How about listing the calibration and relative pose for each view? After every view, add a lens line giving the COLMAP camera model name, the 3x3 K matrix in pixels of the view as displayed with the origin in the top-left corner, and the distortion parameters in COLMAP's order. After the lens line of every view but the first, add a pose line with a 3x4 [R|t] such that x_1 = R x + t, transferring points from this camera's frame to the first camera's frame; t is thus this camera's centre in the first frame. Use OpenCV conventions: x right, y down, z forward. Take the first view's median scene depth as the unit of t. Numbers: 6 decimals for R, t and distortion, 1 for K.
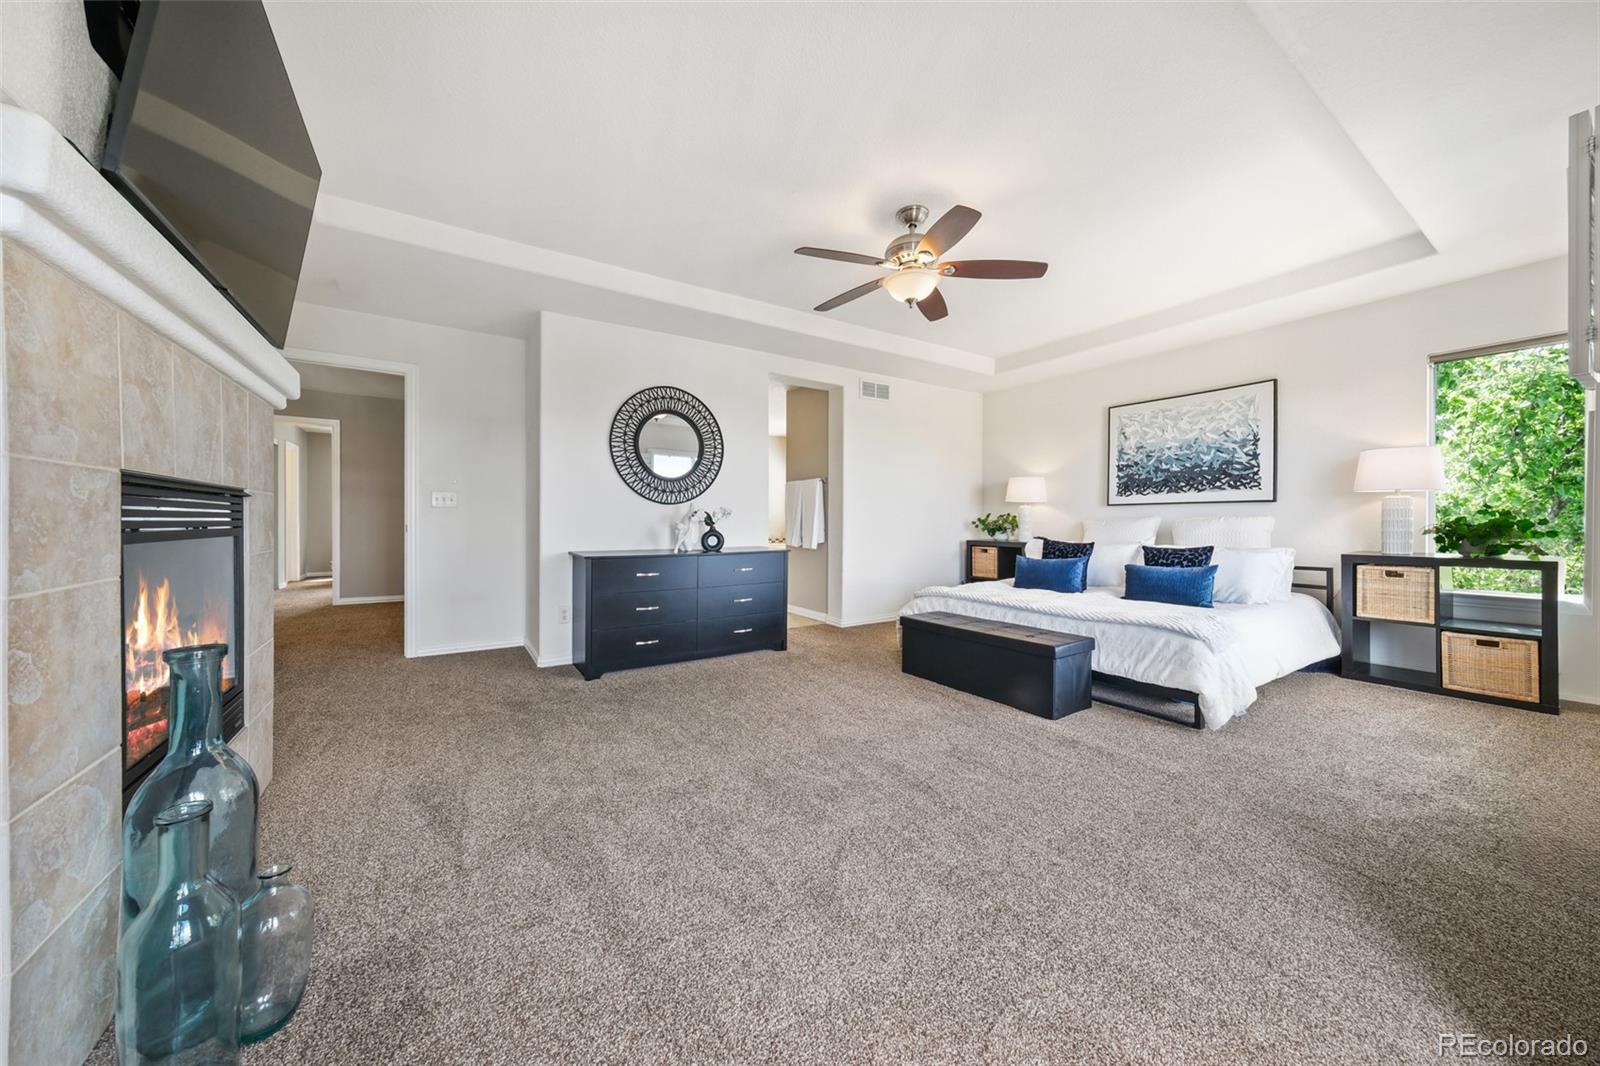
lens RADIAL K [[555.1, 0, 795.7], [0, 555.1, 523.0], [0, 0, 1]] dist [0.000124, 0.001777]
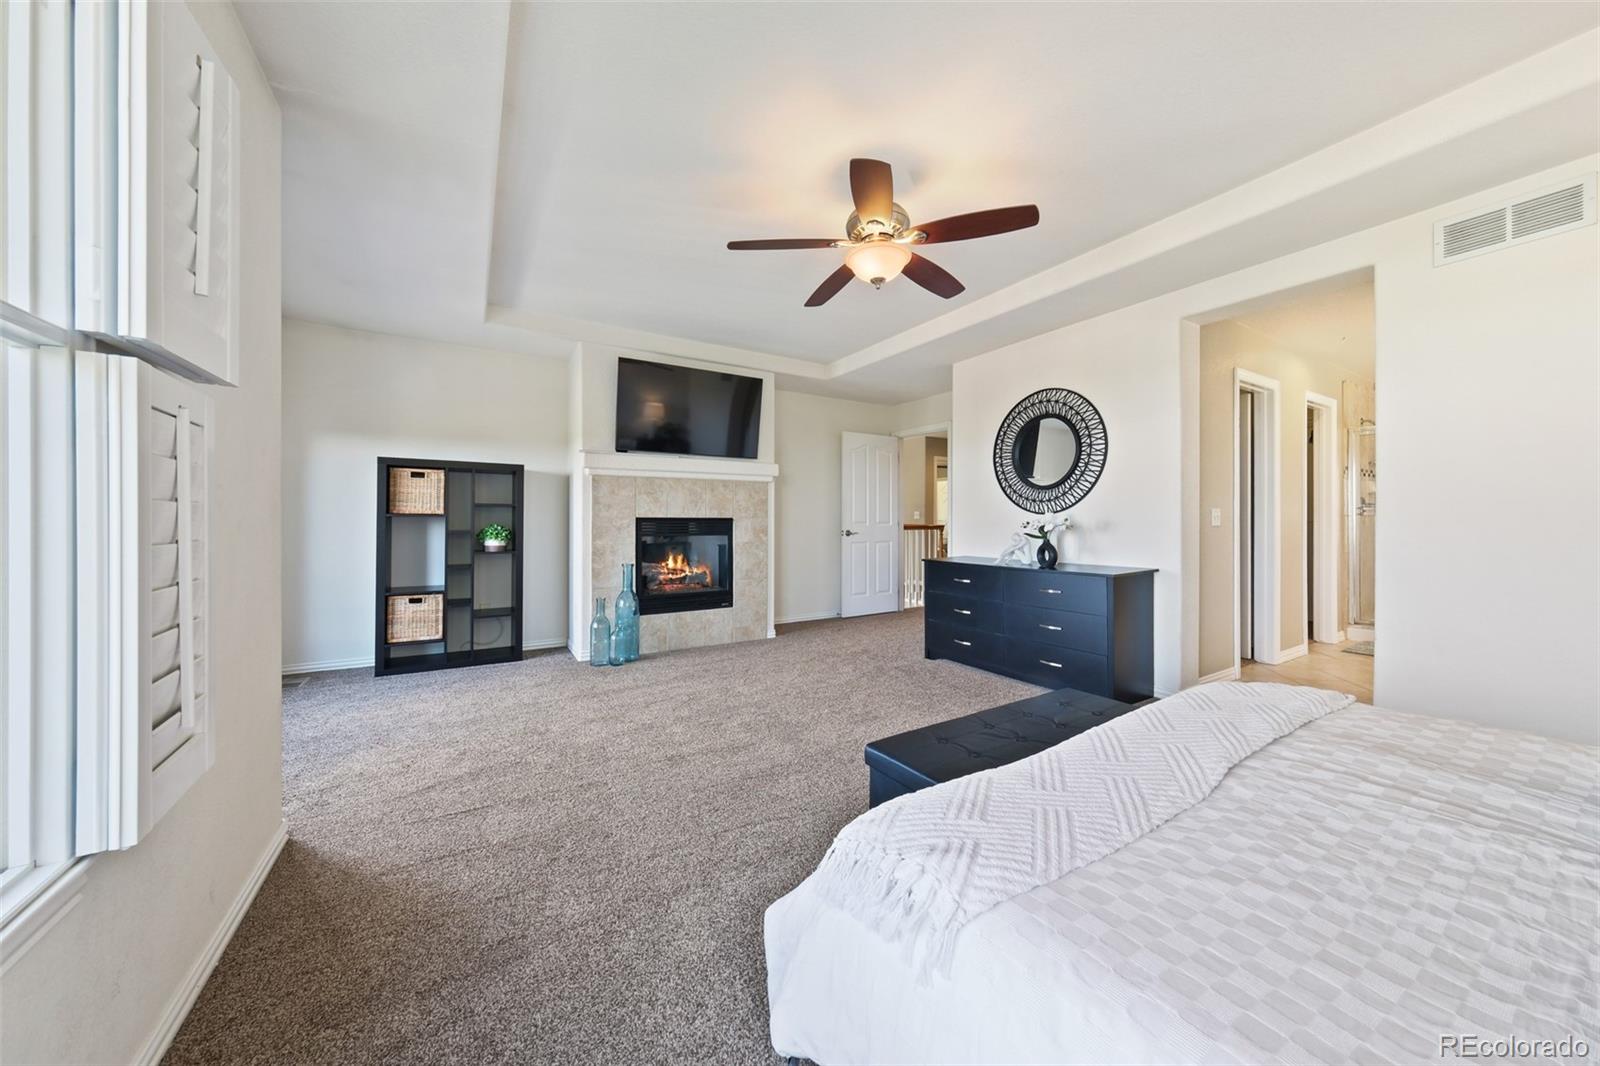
lens RADIAL K [[555.1, 0, 804.2], [0, 555.1, 523.6], [0, 0, 1]] dist [0.000124, 0.001777]
pose [[-0.027317, 0.002045, -0.999625, 0.707606], [-0.005792, 0.999981, 0.002204, -0.017533], [0.999610, 0.005850, -0.027304, 0.606991]]
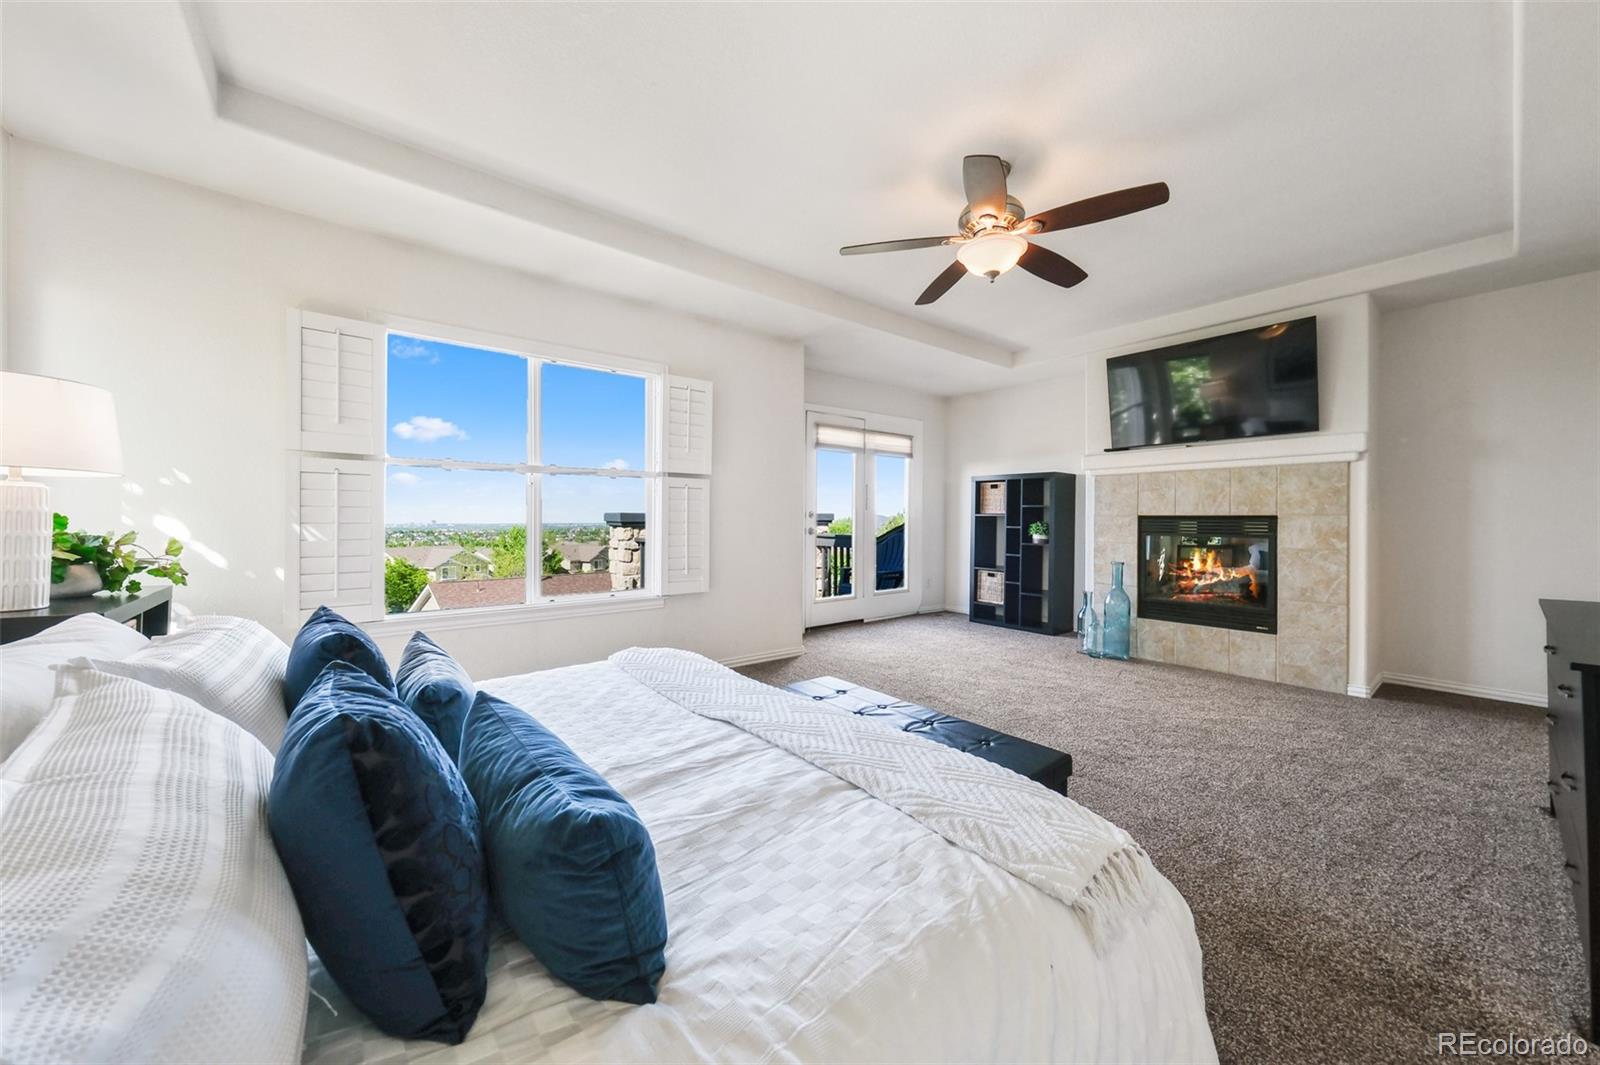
lens RADIAL K [[555.1, 0, 808.8], [0, 555.1, 525.3], [0, 0, 1]] dist [0.000124, 0.001777]
pose [[-0.994548, -0.006157, -0.104094, 0.377364], [-0.007621, 0.999878, 0.013670, -0.016724], [0.103997, 0.014389, -0.994474, 1.200536]]
